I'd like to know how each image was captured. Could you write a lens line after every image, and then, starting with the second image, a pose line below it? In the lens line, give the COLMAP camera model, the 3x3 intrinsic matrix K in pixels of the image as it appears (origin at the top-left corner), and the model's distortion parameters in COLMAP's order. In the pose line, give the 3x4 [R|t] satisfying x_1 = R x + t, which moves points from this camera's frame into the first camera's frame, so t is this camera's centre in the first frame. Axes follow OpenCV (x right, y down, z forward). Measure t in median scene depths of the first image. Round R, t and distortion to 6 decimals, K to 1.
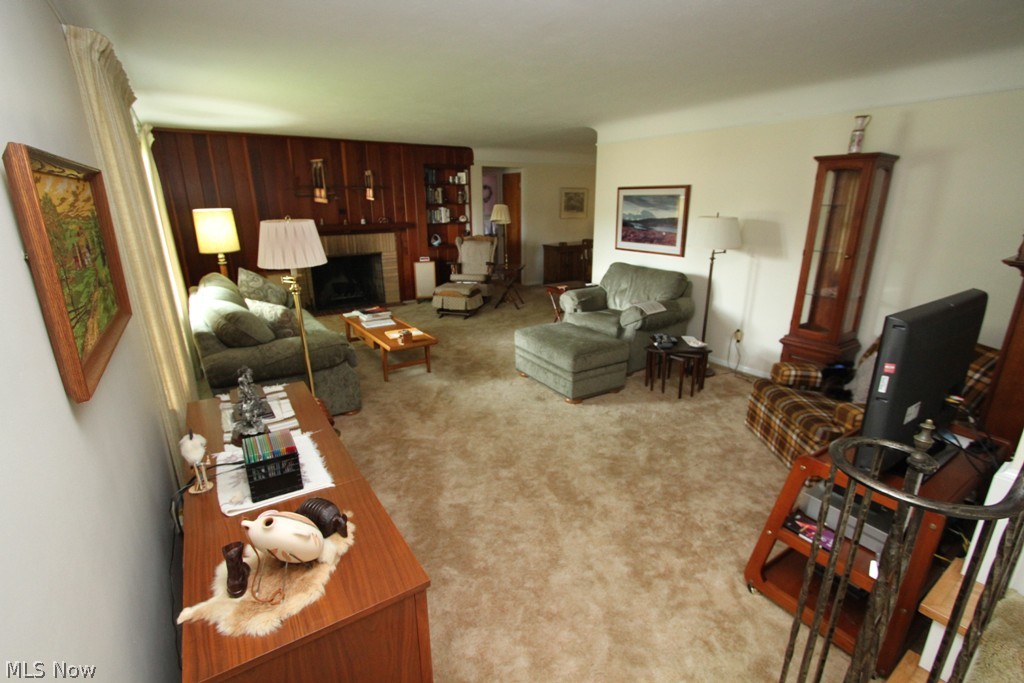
lens RADIAL K [[471.2, 0, 510.3], [0, 471.2, 341.2], [0, 0, 1]] dist [-0.024009, 0.004907]
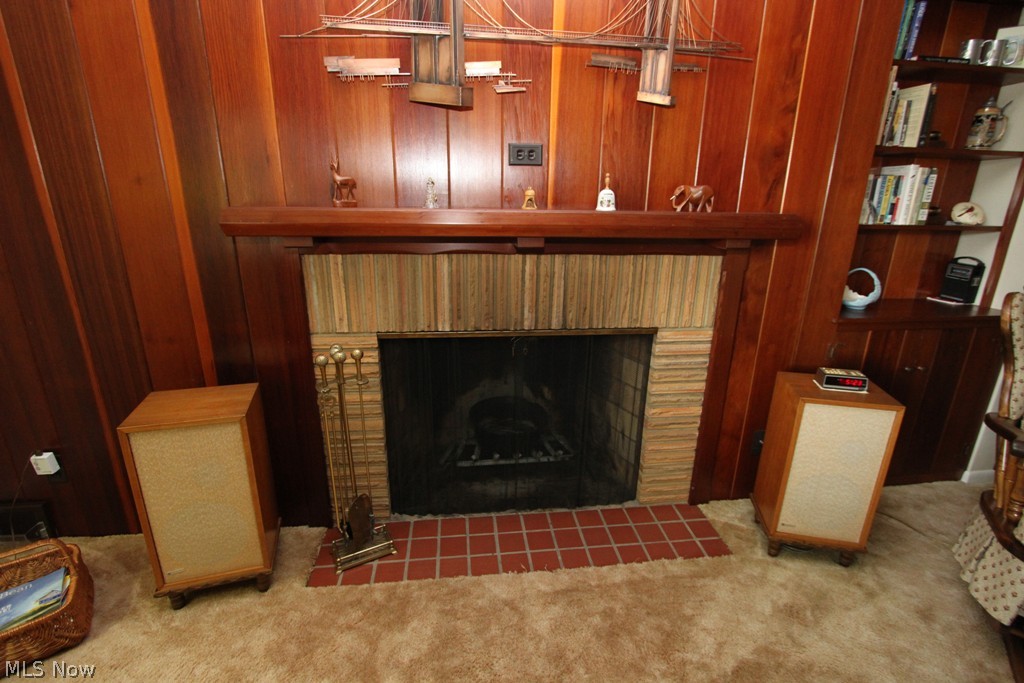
lens RADIAL K [[471.2, 0, 510.7], [0, 471.2, 343.0], [0, 0, 1]] dist [-0.024009, 0.004907]
pose [[0.907428, 0.138746, -0.396641, -0.232383], [-0.141552, 0.989678, 0.022352, -0.167983], [0.395648, 0.035862, 0.917702, 0.703691]]
